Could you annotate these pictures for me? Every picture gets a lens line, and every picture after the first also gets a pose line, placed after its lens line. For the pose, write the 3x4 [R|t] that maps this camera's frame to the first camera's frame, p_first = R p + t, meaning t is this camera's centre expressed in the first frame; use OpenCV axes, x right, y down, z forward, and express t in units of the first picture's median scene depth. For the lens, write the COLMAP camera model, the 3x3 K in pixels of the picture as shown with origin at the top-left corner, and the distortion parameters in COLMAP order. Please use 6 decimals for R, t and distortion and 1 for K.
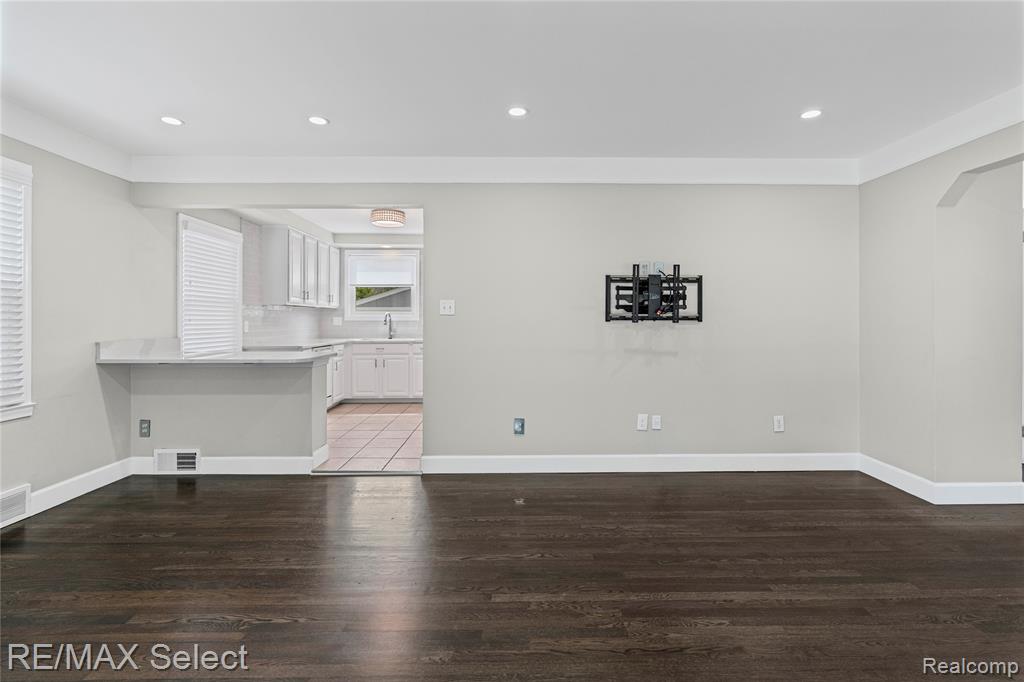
lens RADIAL K [[477.6, 0, 514.8], [0, 477.6, 308.8], [0, 0, 1]] dist [-0.002887, 0.000156]
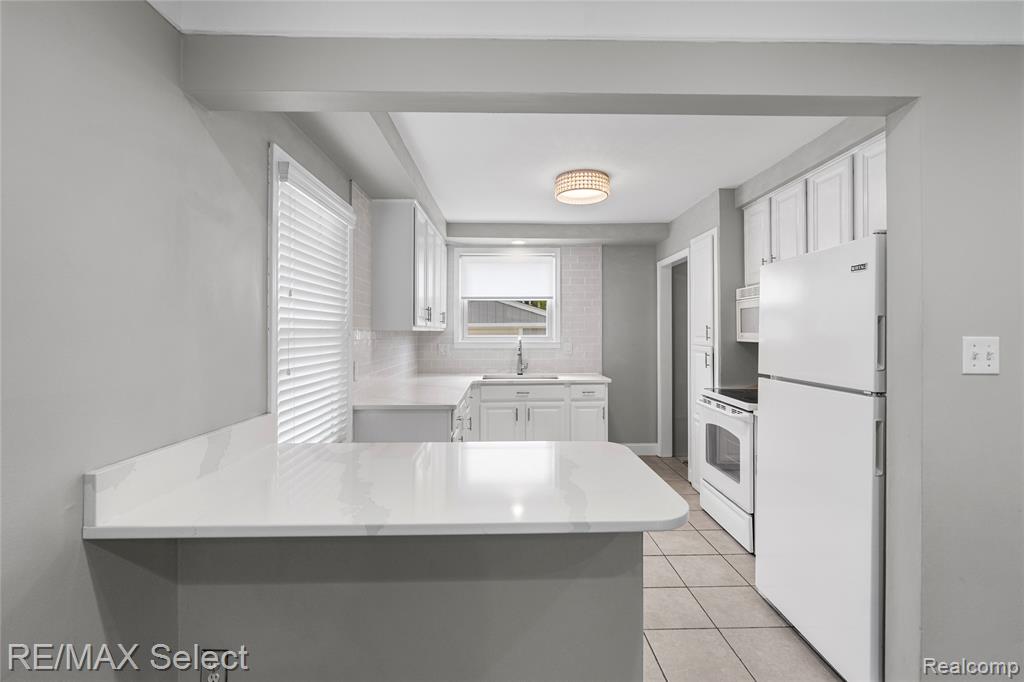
lens RADIAL K [[466.1, 0, 516.1], [0, 466.1, 316.4], [0, 0, 1]] dist [-0.001791, 0.000194]
pose [[0.999962, -0.000951, 0.008664, -0.532857], [0.001017, 0.999970, -0.007614, -0.032862], [-0.008656, 0.007623, 0.999933, 0.617685]]
